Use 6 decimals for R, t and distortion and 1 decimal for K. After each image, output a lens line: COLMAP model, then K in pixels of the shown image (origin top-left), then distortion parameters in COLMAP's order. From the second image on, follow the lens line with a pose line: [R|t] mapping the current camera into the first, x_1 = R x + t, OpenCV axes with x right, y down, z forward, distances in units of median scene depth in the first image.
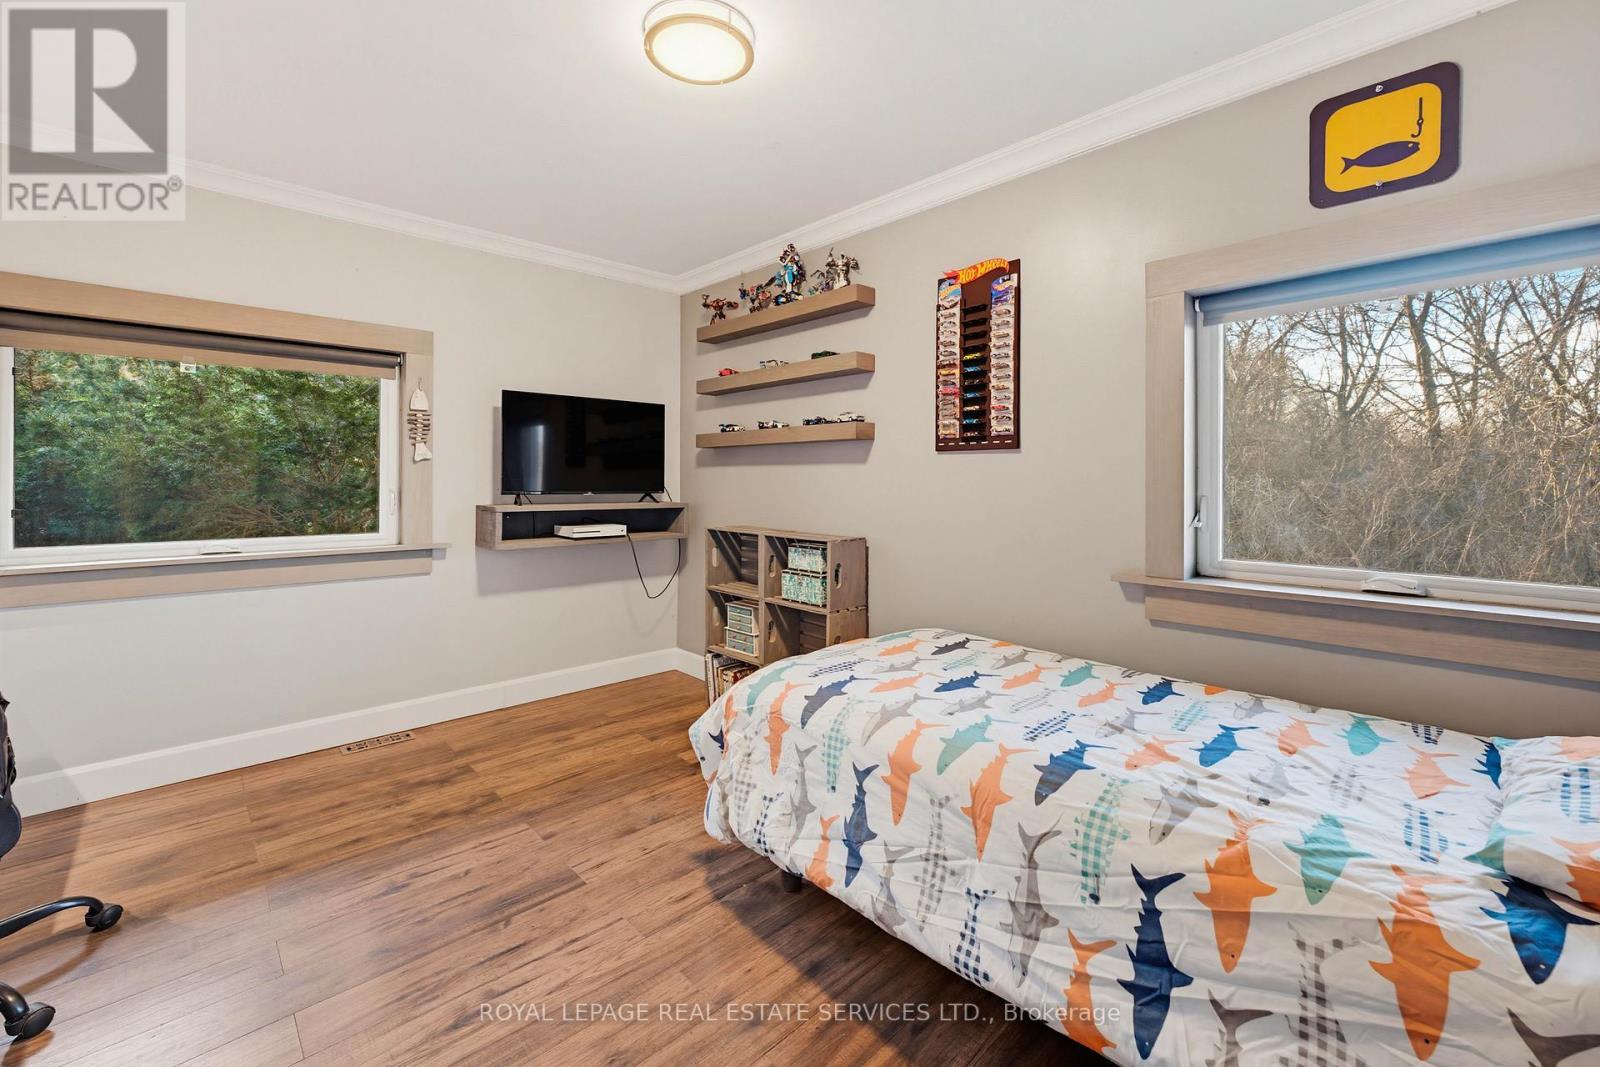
lens RADIAL K [[667.5, 0, 799.6], [0, 667.5, 479.9], [0, 0, 1]] dist [0.000353, 0.000414]
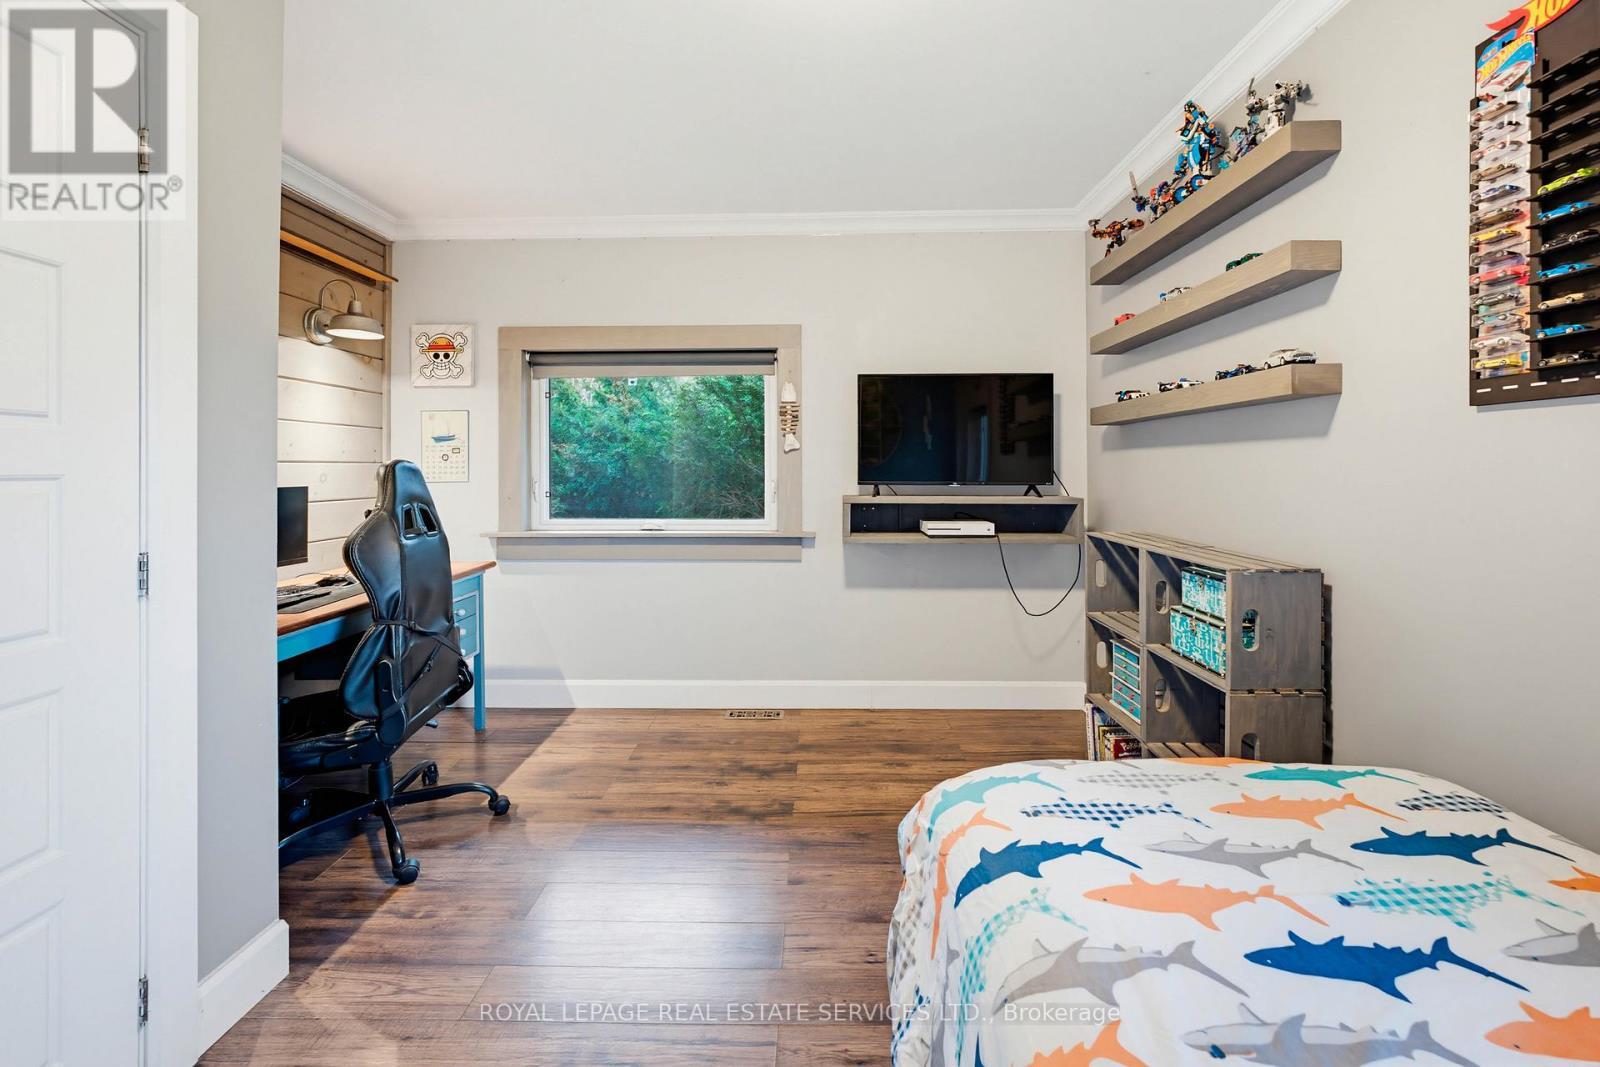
lens RADIAL K [[667.4, 0, 801.7], [0, 667.4, 467.4], [0, 0, 1]] dist [-0.001824, 0.000335]
pose [[0.713593, -0.006172, -0.700534, 0.174692], [0.004562, 0.999981, -0.004163, 0.001309], [0.700546, -0.000225, 0.713607, 0.286464]]
